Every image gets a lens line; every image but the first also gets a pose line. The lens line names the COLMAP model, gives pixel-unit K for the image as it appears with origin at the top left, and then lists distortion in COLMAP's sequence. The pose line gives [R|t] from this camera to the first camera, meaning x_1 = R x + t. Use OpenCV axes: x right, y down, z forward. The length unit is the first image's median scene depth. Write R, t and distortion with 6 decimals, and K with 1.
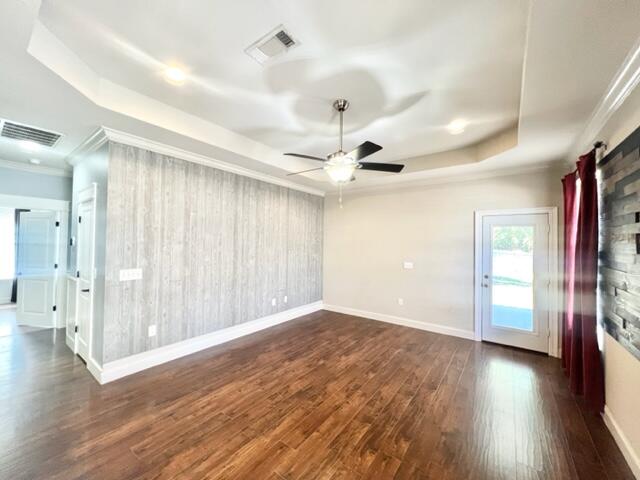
lens RADIAL K [[256.6, 0, 319.0], [0, 256.6, 238.6], [0, 0, 1]] dist [-0.000059, 0.000235]
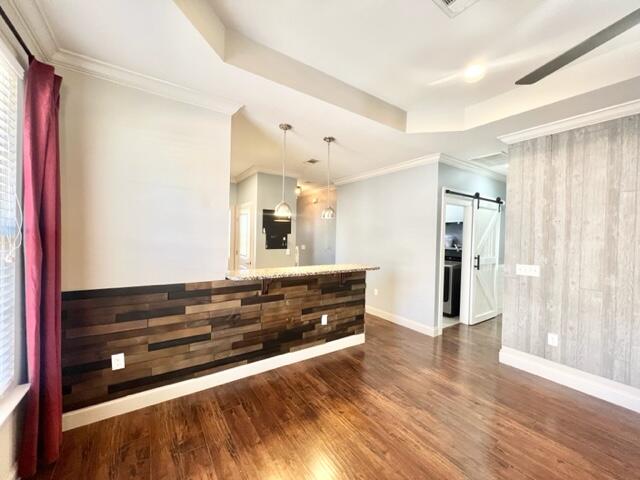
lens RADIAL K [[256.6, 0, 319.3], [0, 256.6, 238.4], [0, 0, 1]] dist [-0.000059, 0.000235]
pose [[-0.331687, -0.009303, -0.943344, 0.450105], [-0.010272, 0.999928, -0.006249, 0.031056], [0.943334, 0.007618, -0.331758, 0.553706]]
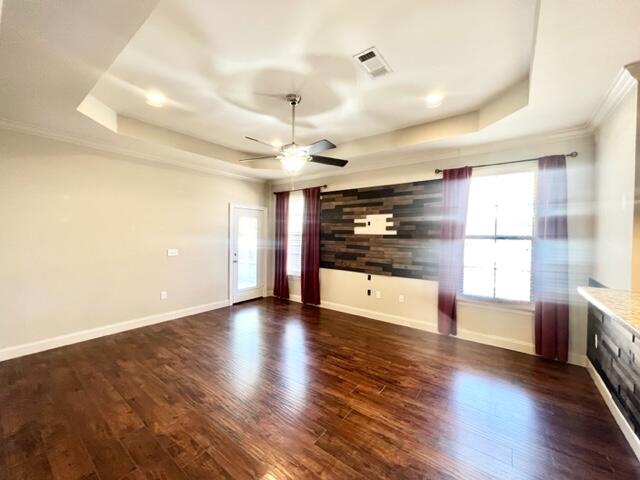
lens RADIAL K [[256.6, 0, 320.8], [0, 256.6, 238.9], [0, 0, 1]] dist [-0.000059, 0.000235]
pose [[0.003599, -0.032139, 0.999477, -0.872926], [-0.030146, 0.999026, 0.032233, 0.018952], [-0.999539, -0.030246, 0.002626, 0.759183]]
